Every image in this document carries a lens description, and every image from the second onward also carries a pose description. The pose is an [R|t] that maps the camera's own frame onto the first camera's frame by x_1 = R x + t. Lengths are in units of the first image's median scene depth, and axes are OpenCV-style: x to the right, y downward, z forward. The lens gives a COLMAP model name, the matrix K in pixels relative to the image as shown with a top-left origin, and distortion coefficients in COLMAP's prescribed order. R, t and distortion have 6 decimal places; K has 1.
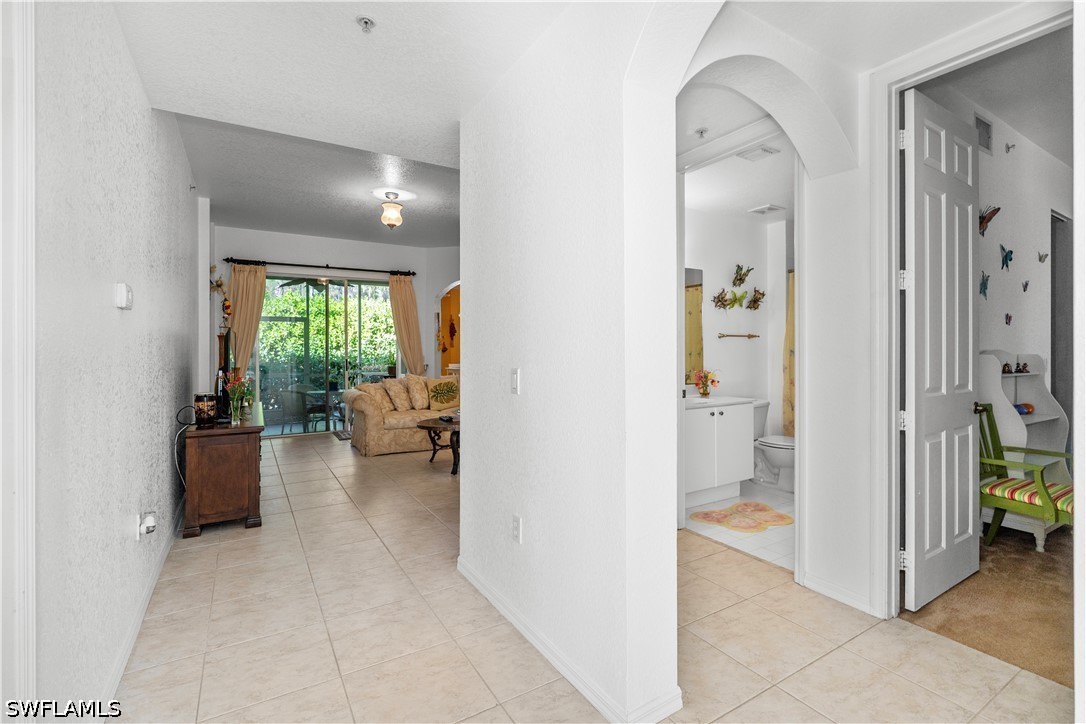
lens RADIAL K [[494.3, 0, 548.2], [0, 494.3, 355.3], [0, 0, 1]] dist [-0.004802, -0.000654]
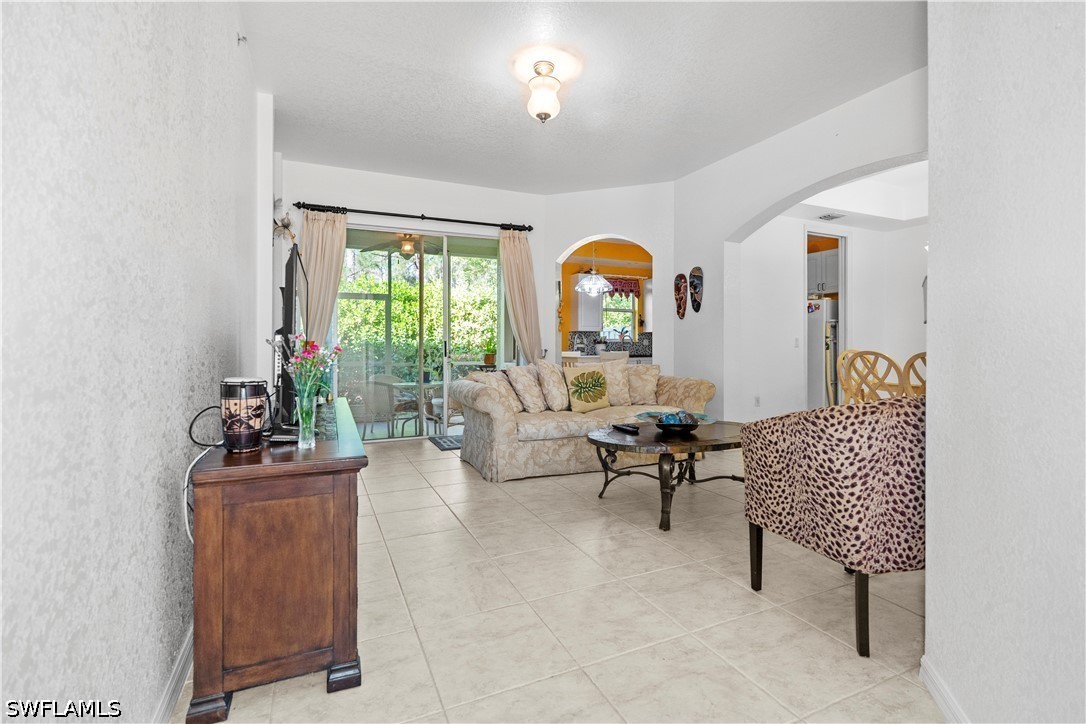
lens RADIAL K [[494.3, 0, 540.6], [0, 494.3, 351.7], [0, 0, 1]] dist [-0.004802, -0.000654]
pose [[0.992120, 0.004270, -0.125215, -0.224086], [-0.004204, 0.999991, 0.000785, 0.030361], [0.125217, -0.000252, 0.992129, 0.355262]]
